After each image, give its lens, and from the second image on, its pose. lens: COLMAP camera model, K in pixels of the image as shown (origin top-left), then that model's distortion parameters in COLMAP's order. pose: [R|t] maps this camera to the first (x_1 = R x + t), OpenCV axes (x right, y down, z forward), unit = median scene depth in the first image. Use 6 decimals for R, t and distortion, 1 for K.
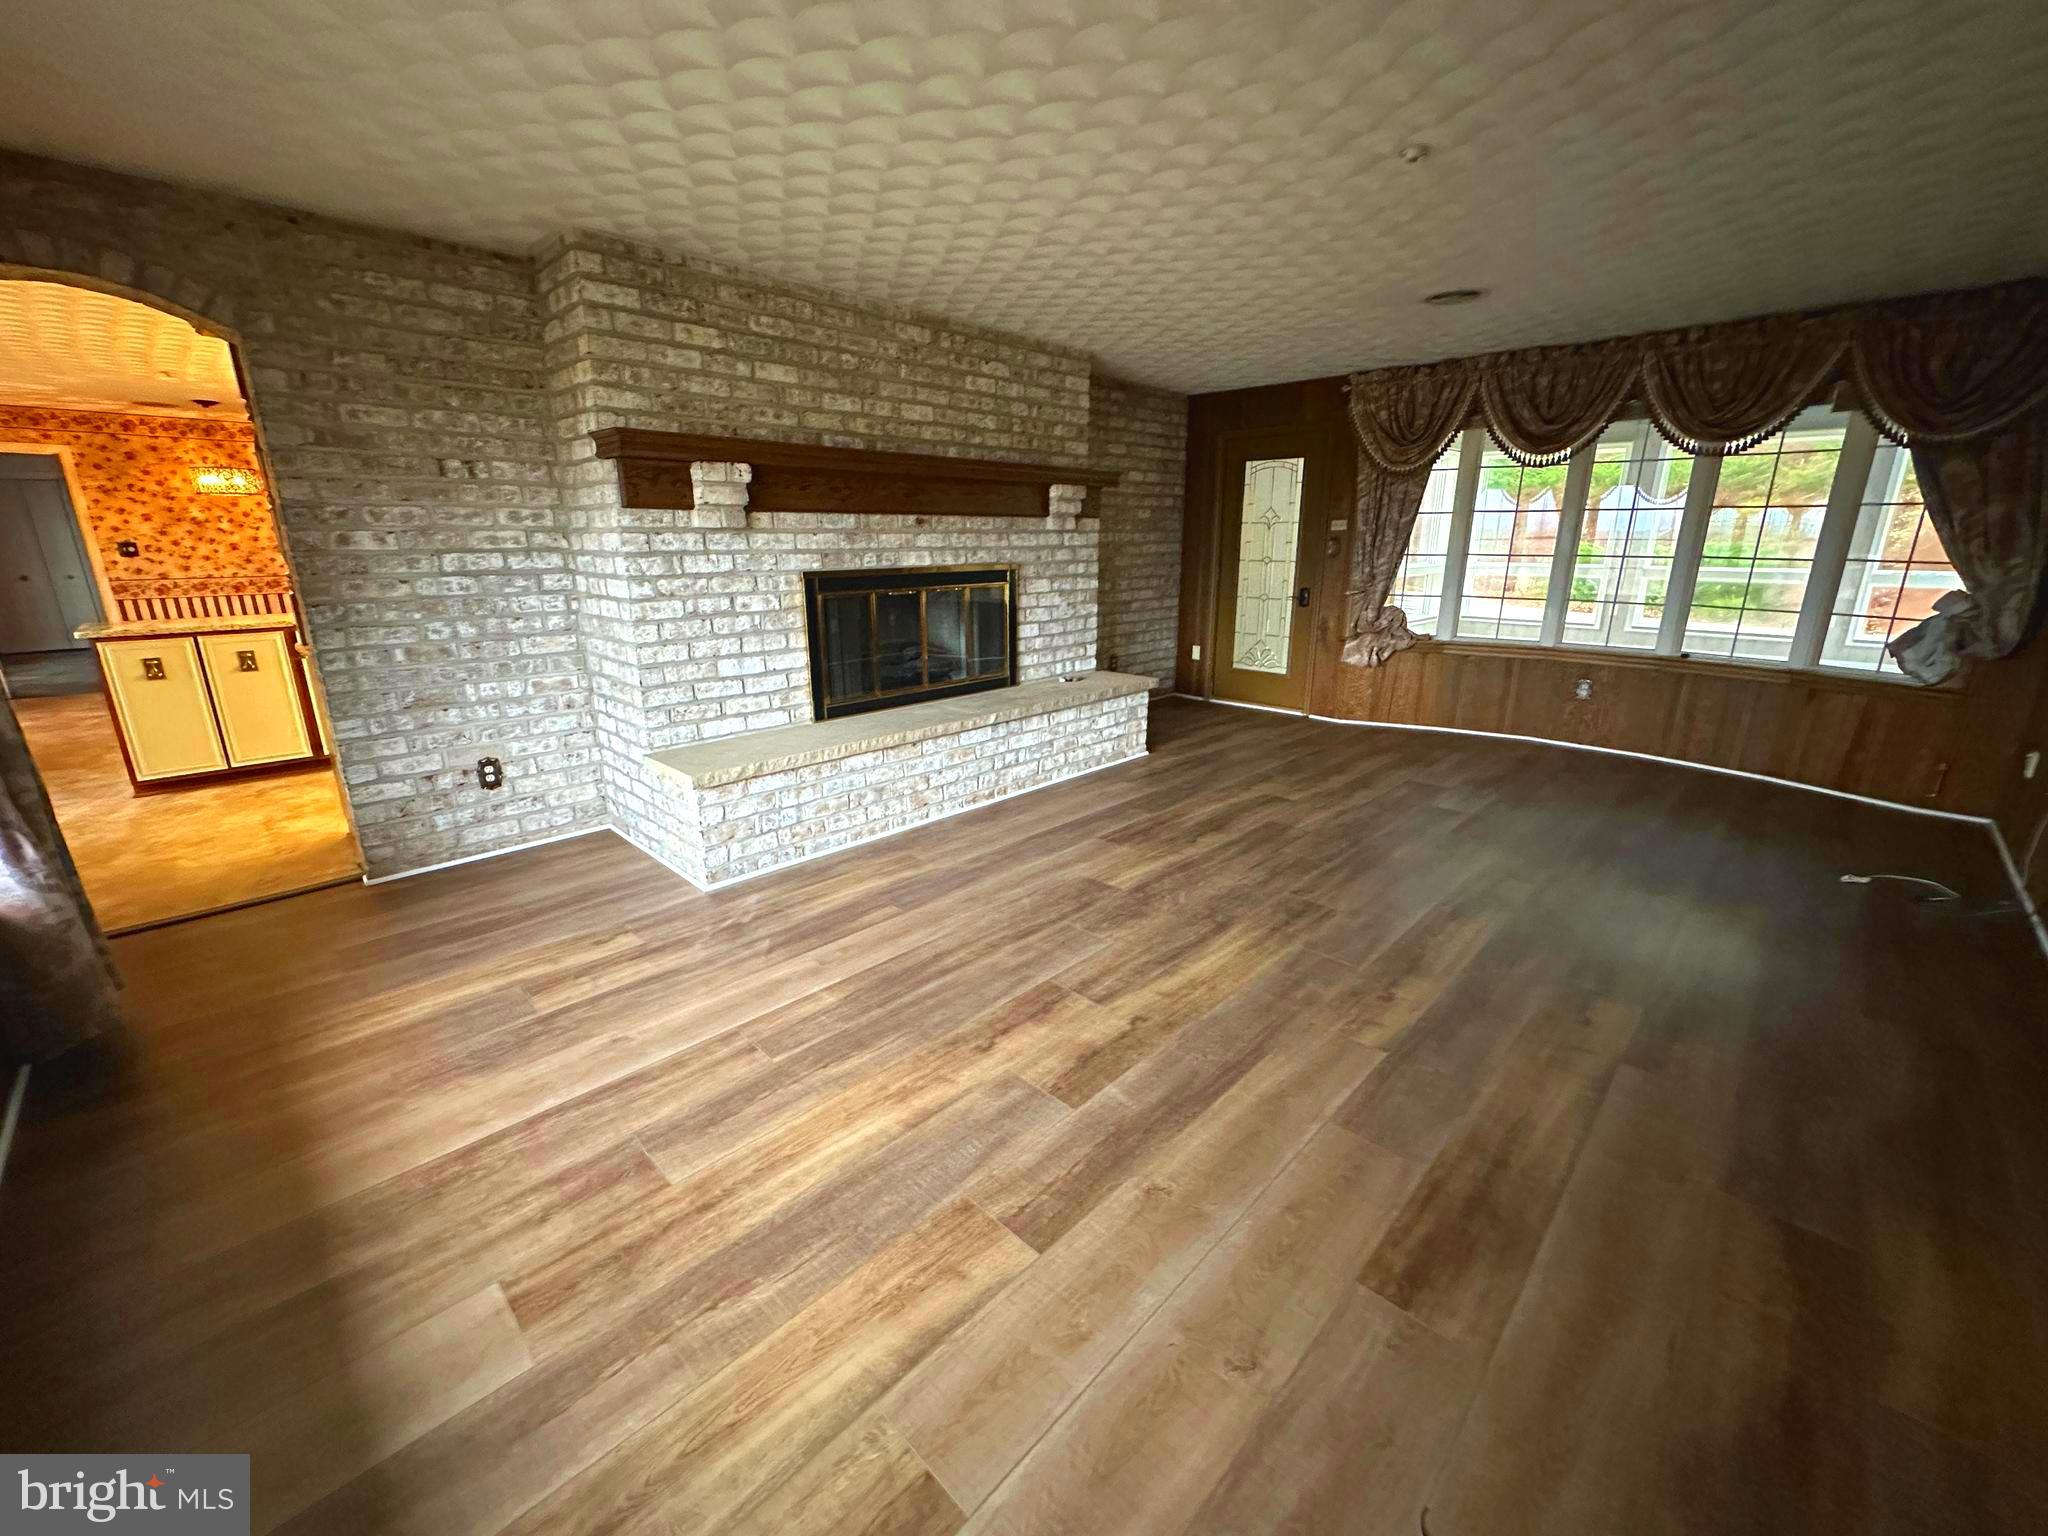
lens RADIAL K [[813.8, 0, 1021.8], [0, 813.8, 763.7], [0, 0, 1]] dist [-0.004662, 0.001220]
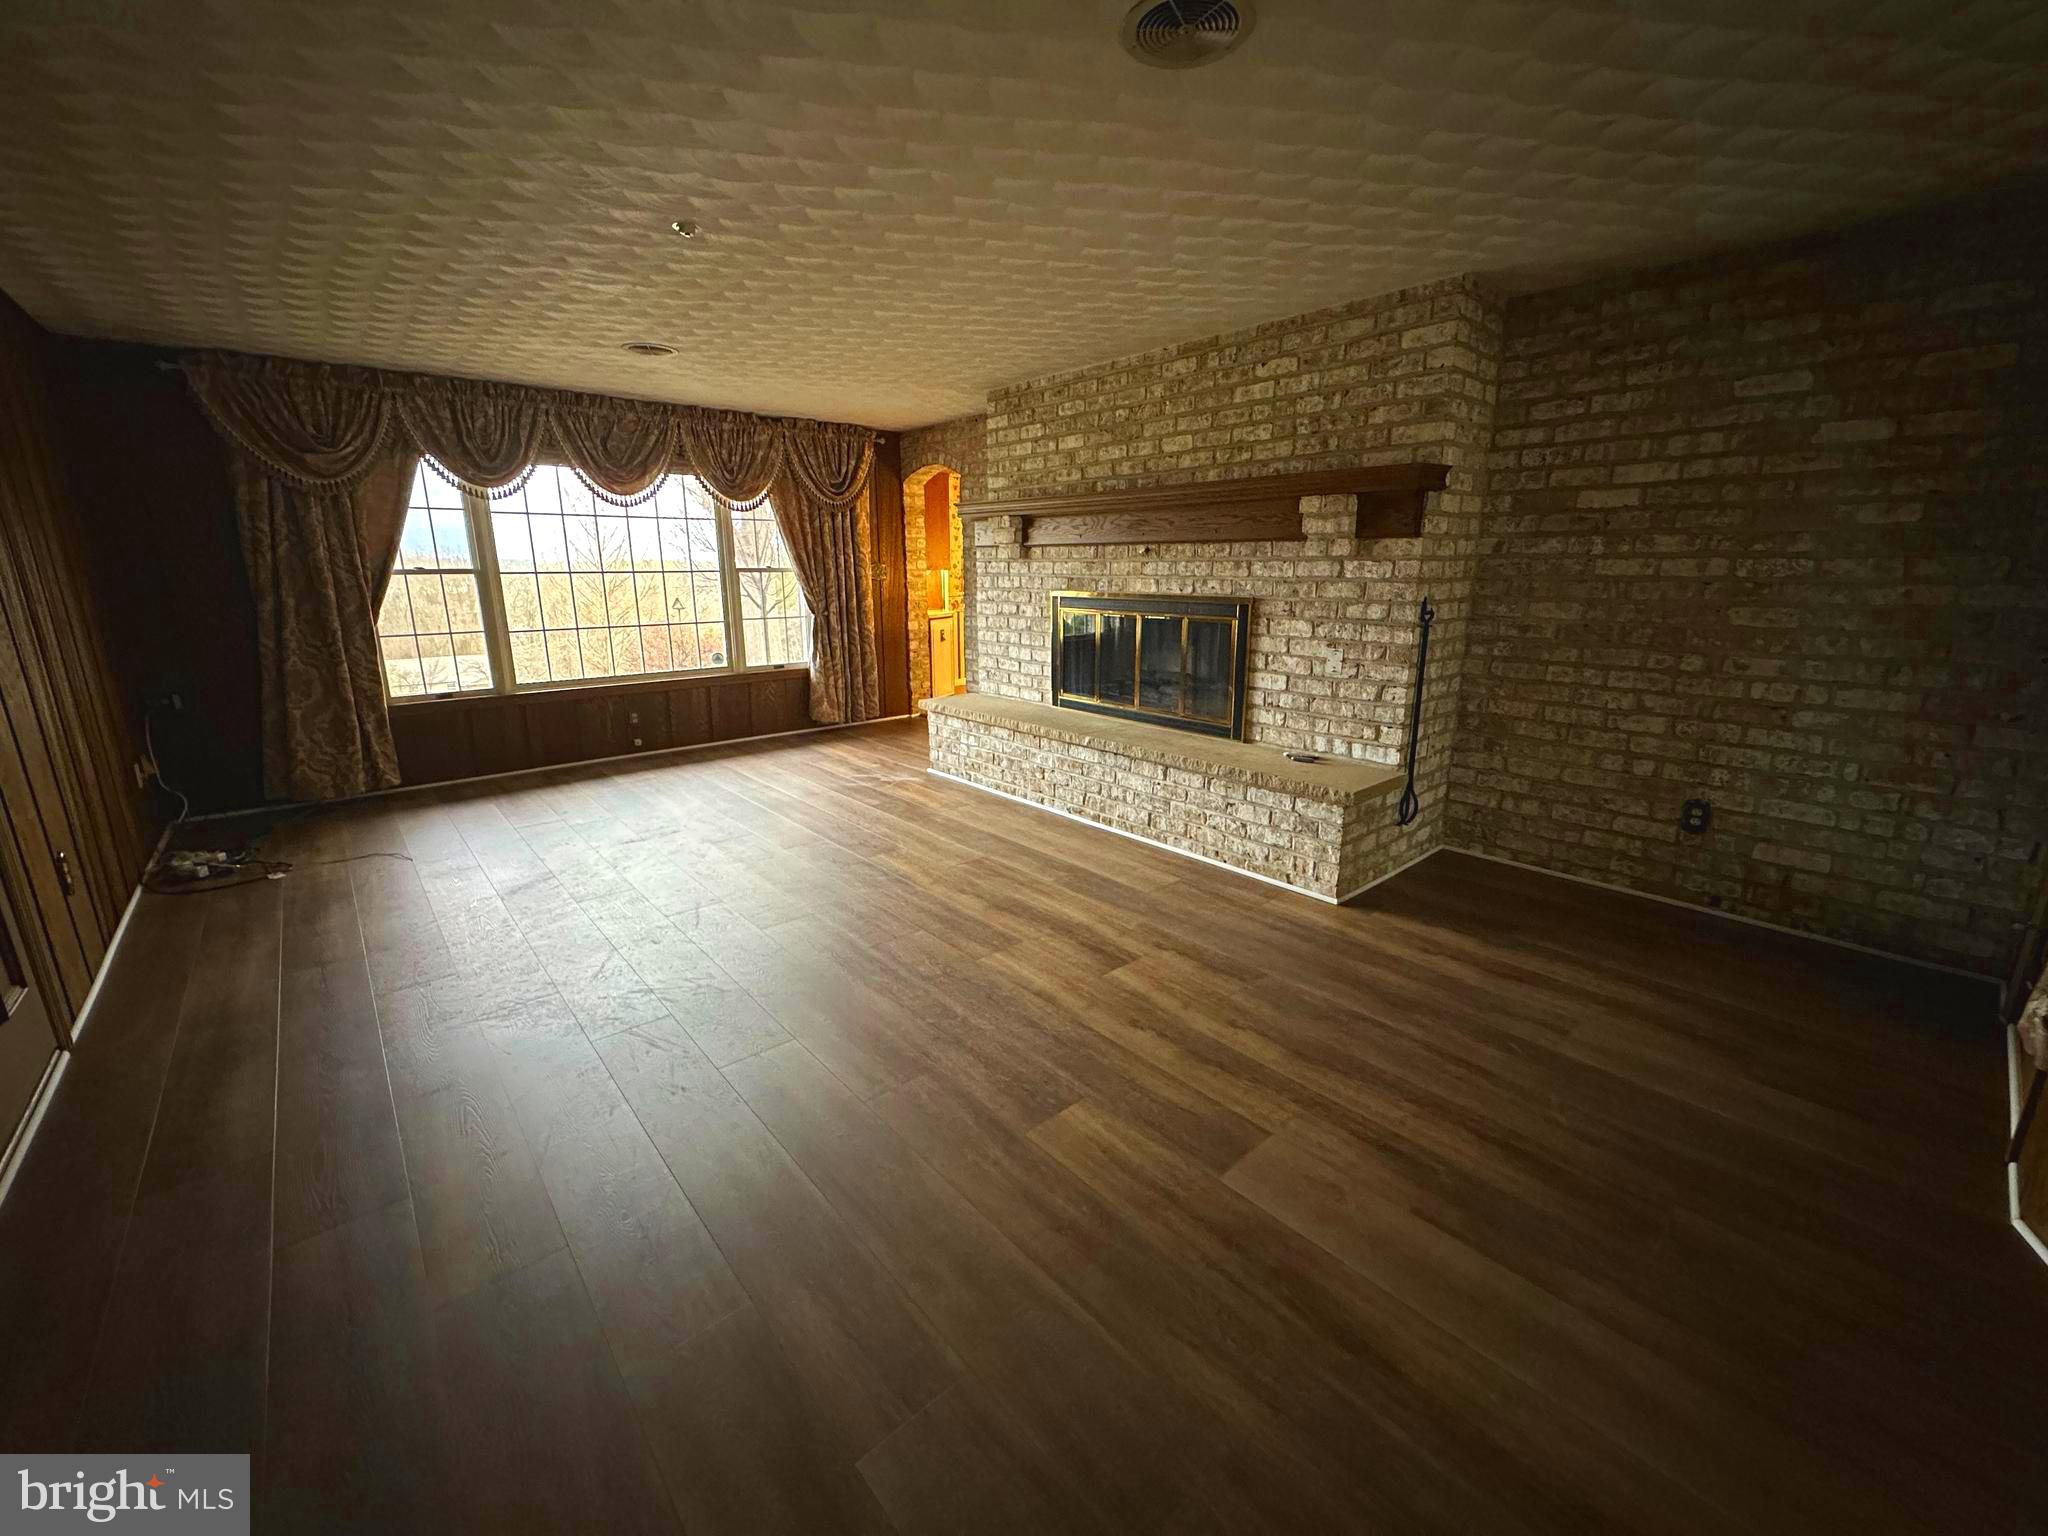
lens RADIAL K [[813.8, 0, 1026.2], [0, 813.8, 764.3], [0, 0, 1]] dist [-0.004662, 0.001220]
pose [[-0.072455, 0.242544, -0.967431, 1.053757], [-0.266658, 0.929959, 0.253120, -0.290370], [0.961064, 0.276313, -0.002704, 1.017382]]
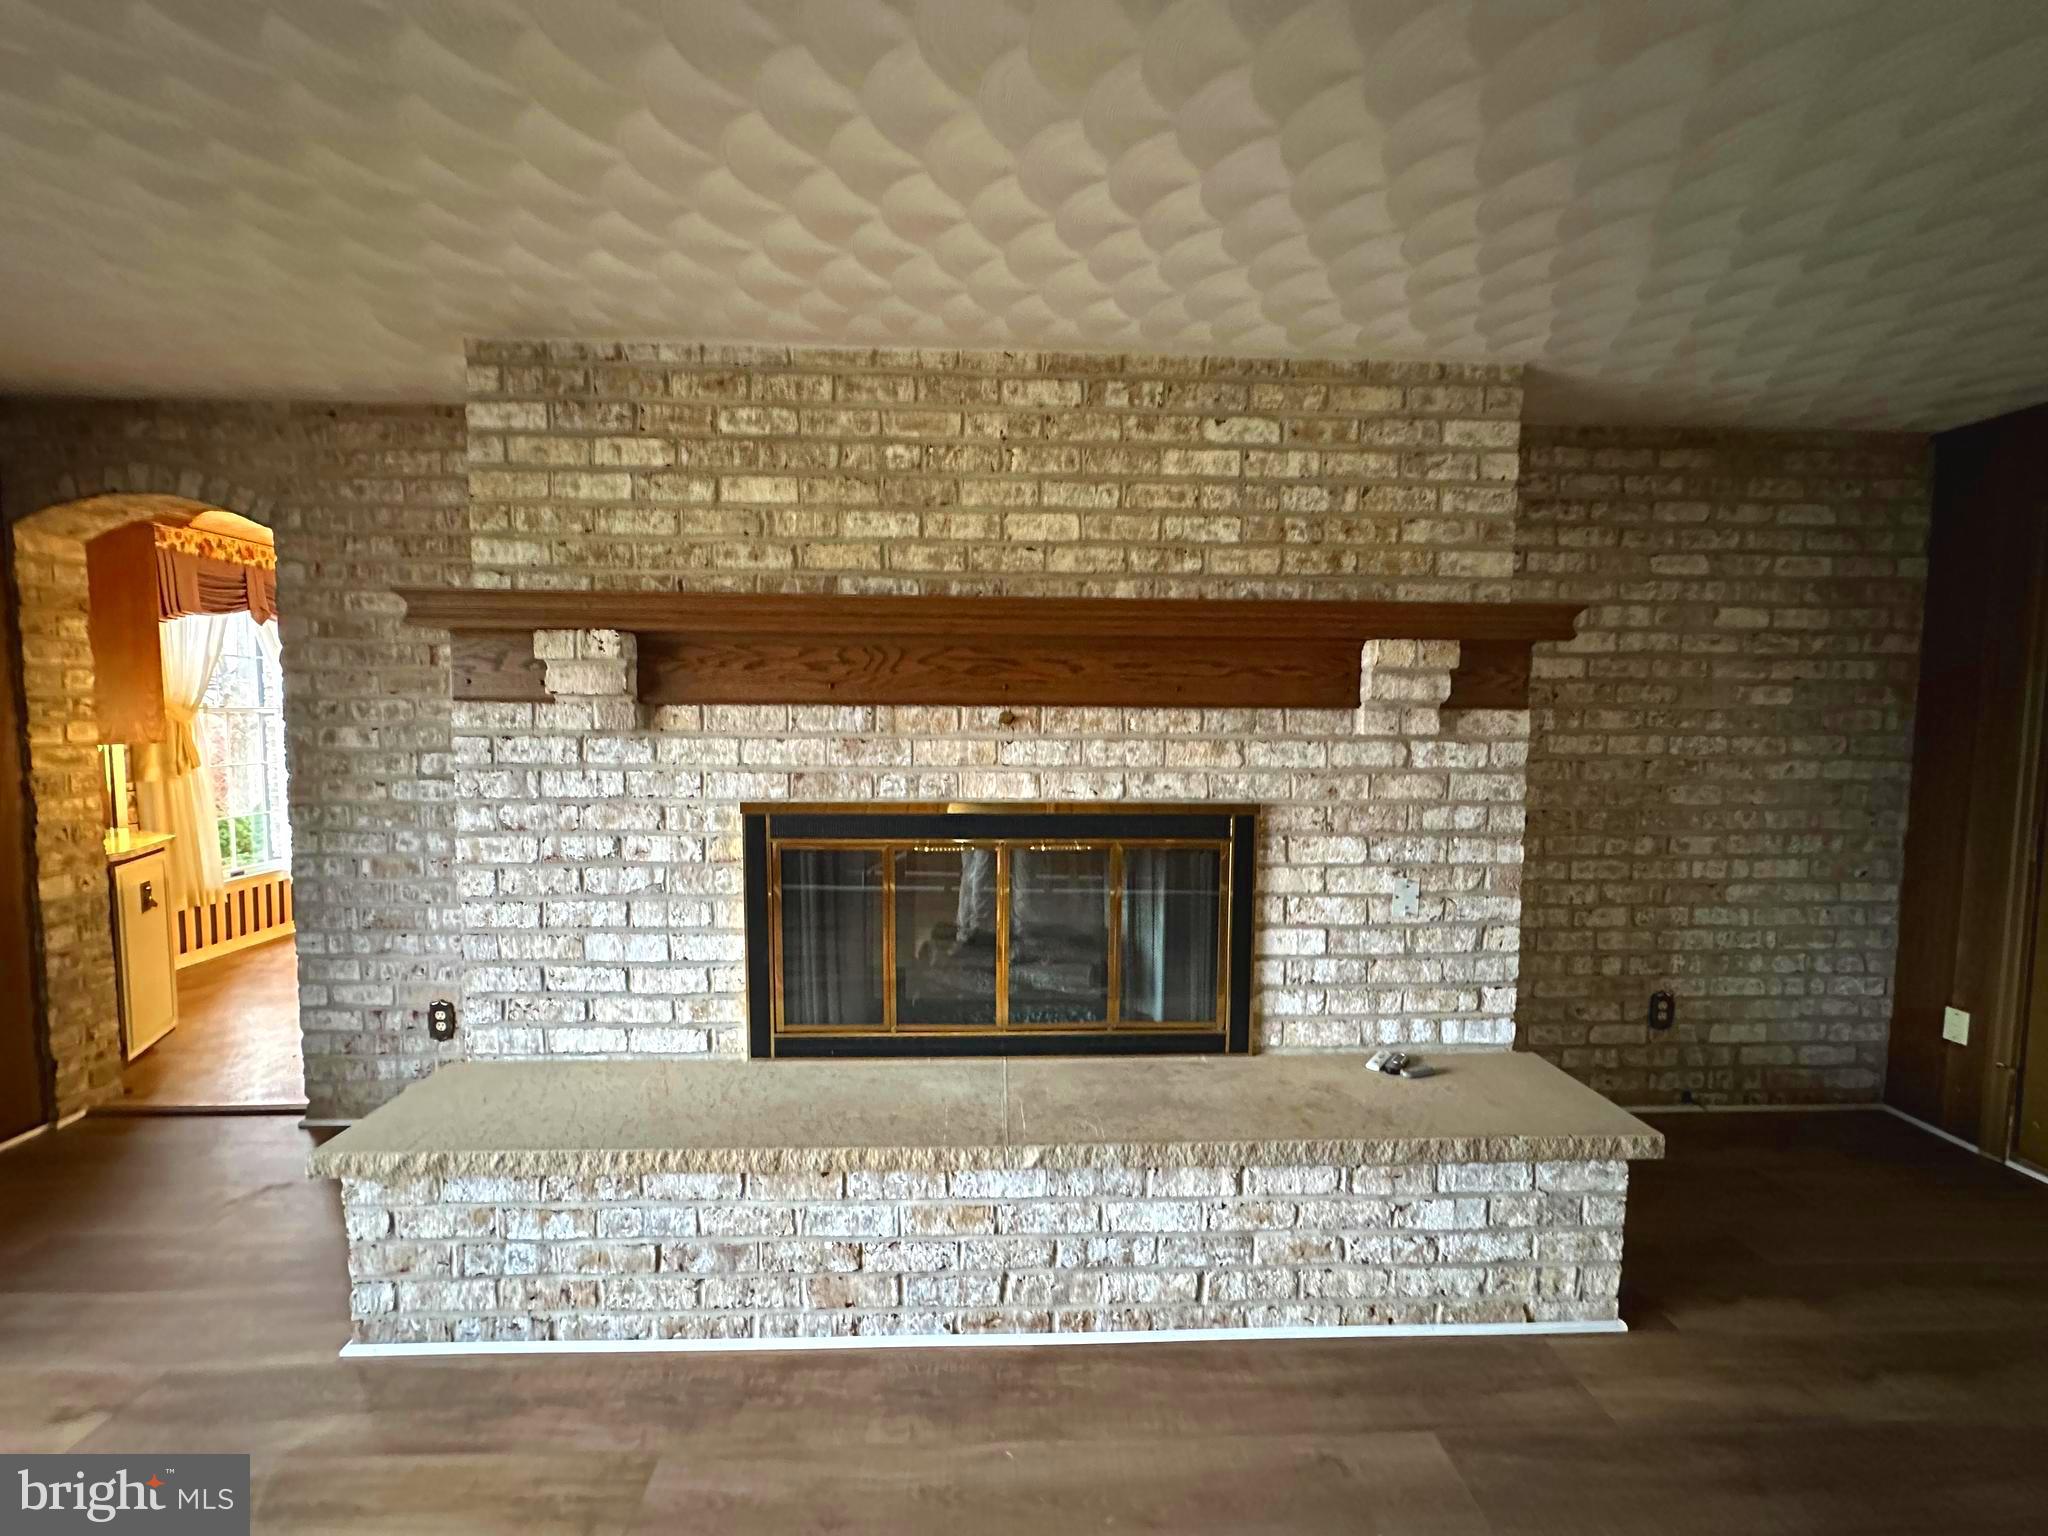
lens RADIAL K [[813.8, 0, 1023.8], [0, 813.8, 766.2], [0, 0, 1]] dist [-0.004662, 0.001220]
pose [[0.725831, 0.052813, -0.685843, 0.269637], [-0.193466, 0.972475, -0.129861, -0.219291], [0.660106, 0.226944, 0.716070, 0.692681]]
